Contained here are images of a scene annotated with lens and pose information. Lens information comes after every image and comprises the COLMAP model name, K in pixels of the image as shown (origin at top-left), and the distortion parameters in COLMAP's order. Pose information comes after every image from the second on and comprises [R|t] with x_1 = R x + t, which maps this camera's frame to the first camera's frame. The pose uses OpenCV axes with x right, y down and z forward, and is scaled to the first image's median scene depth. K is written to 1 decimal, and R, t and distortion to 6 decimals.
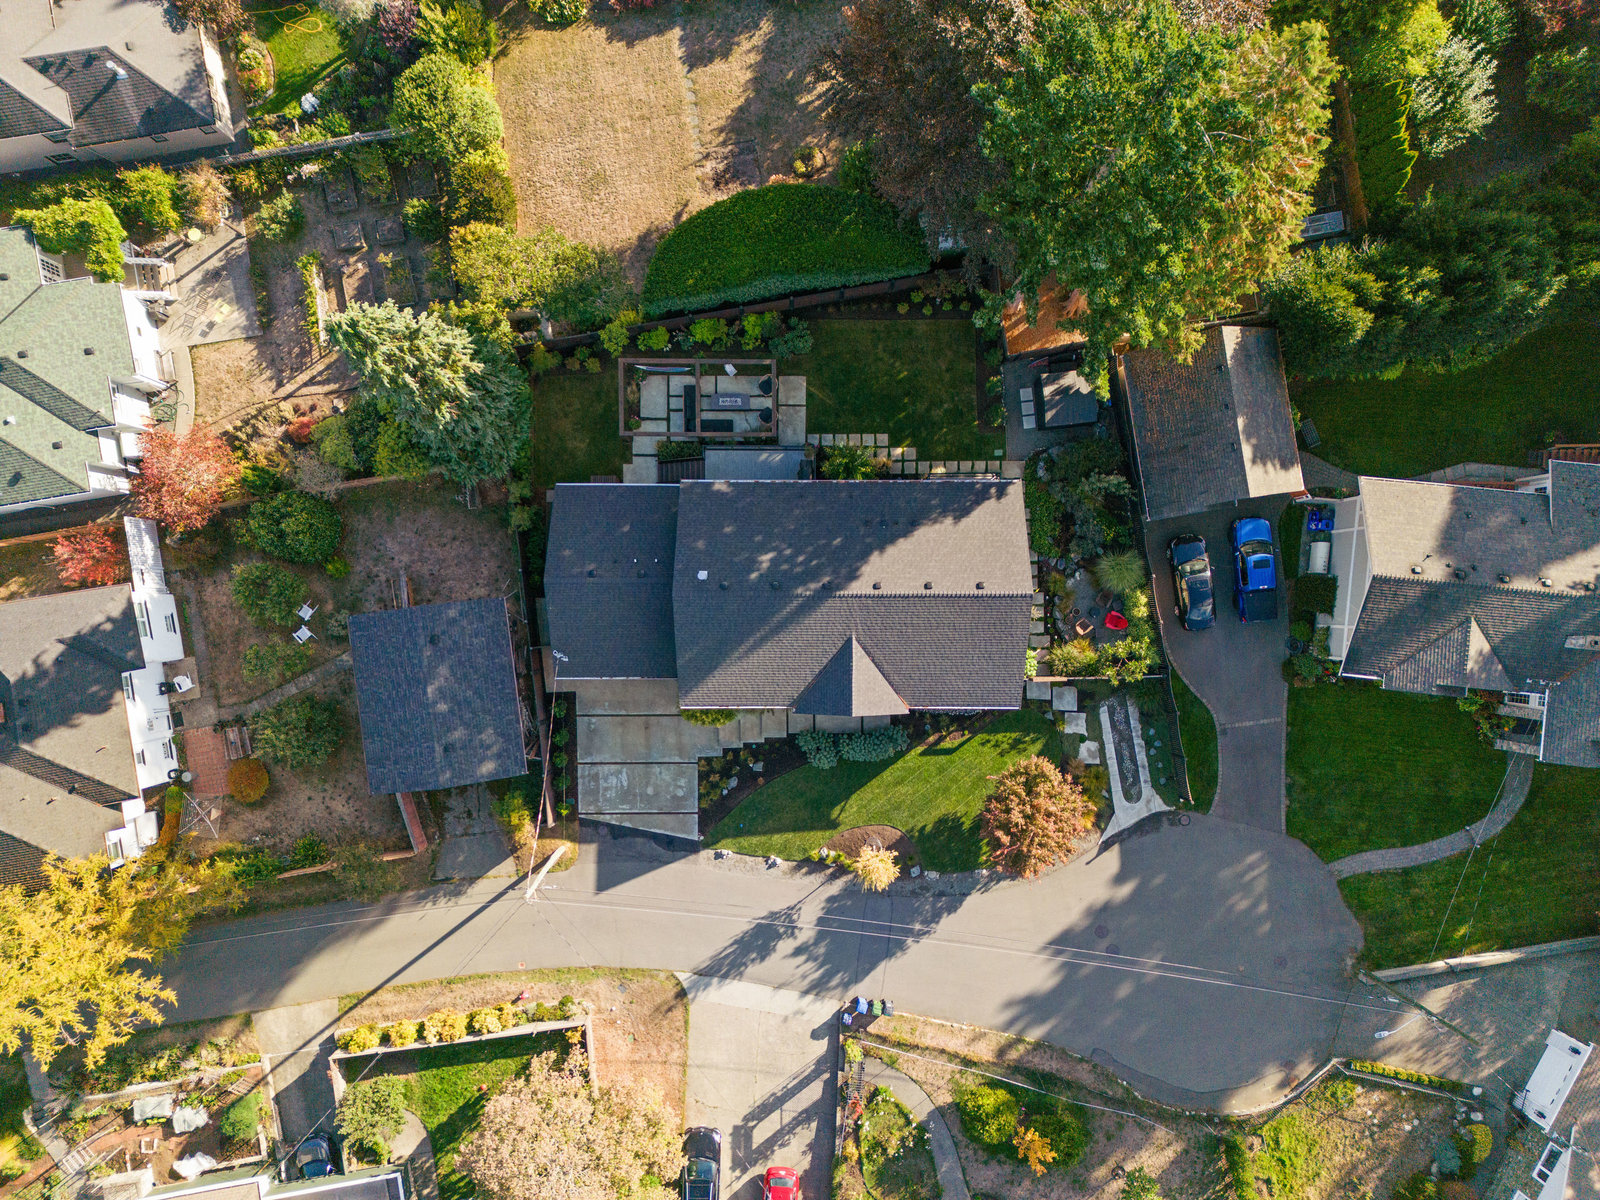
lens RADIAL K [[1148.2, 0, 800.0], [0, 1148.2, 605.8], [0, 0, 1]] dist [0.074643, -0.077708]
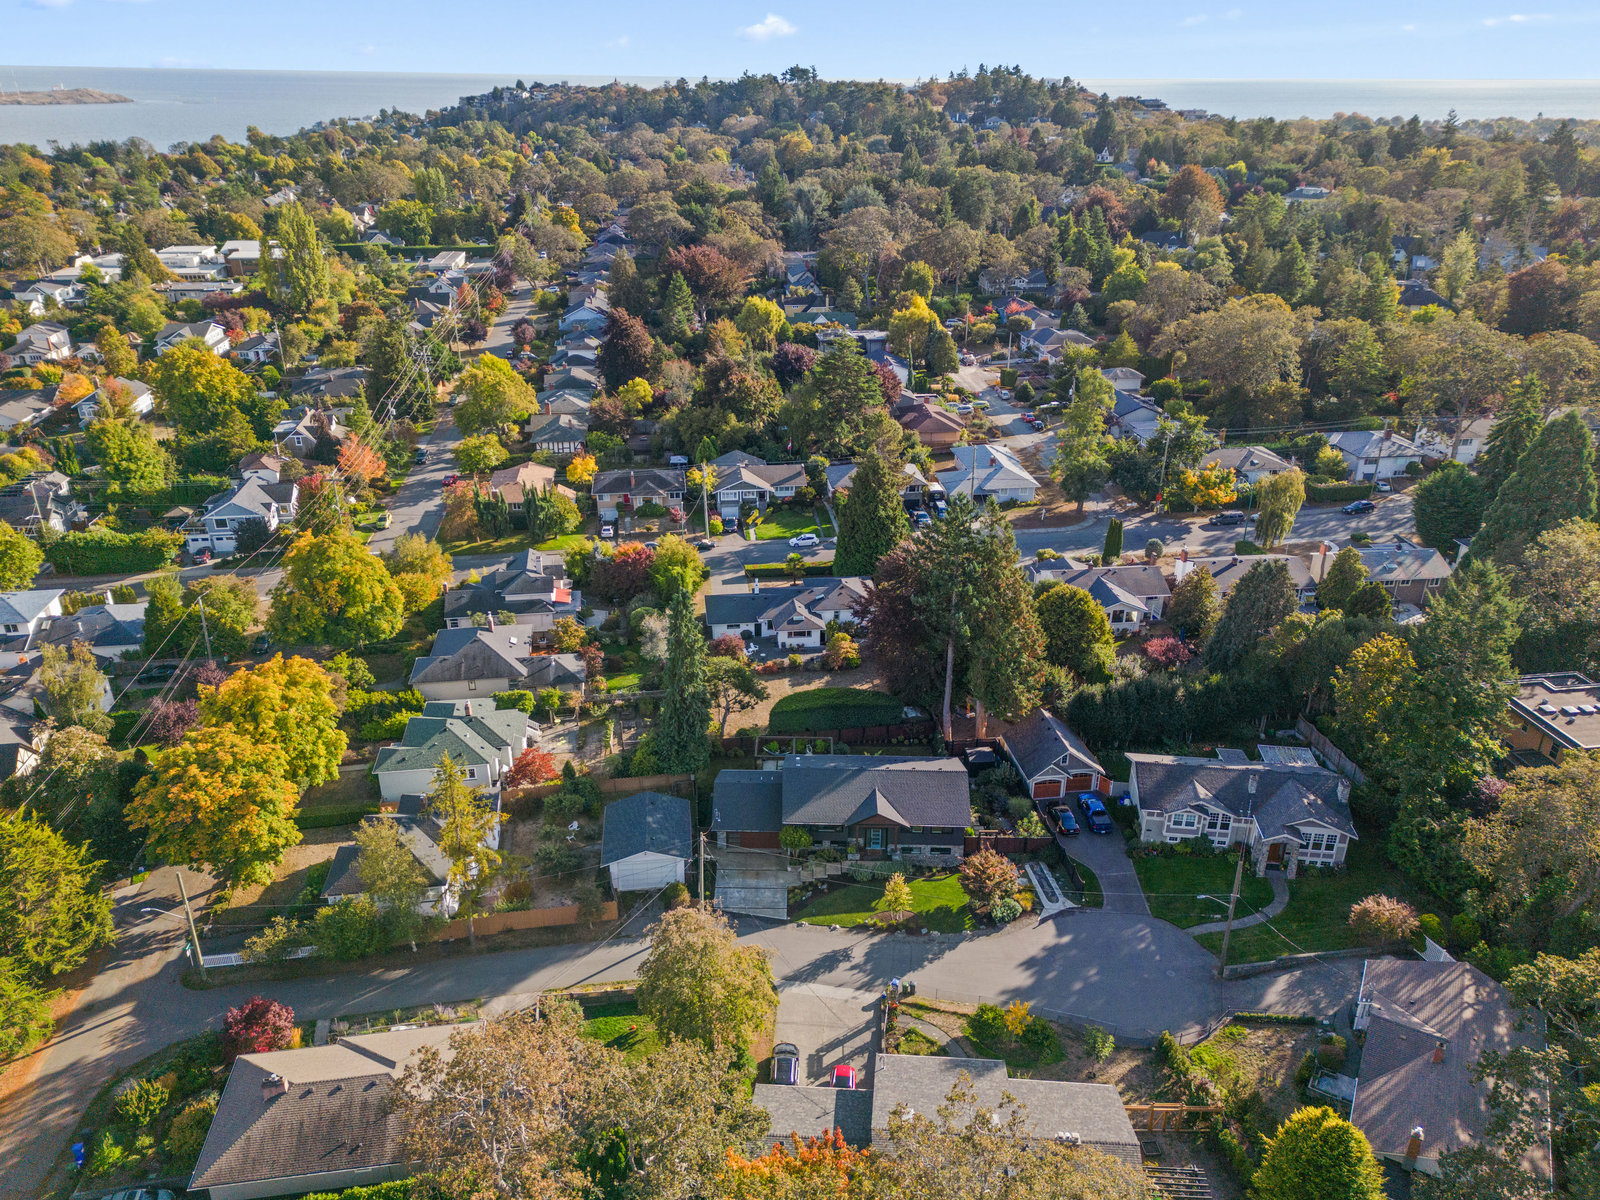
lens RADIAL K [[1148.2, 0, 800.0], [0, 1148.2, 605.8], [0, 0, 1]] dist [0.074643, -0.077708]
pose [[0.999929, 0.003783, -0.011287, -0.054113], [-0.011824, 0.425709, -0.904783, 1.471172], [0.001382, 0.904852, 0.425723, -0.074770]]
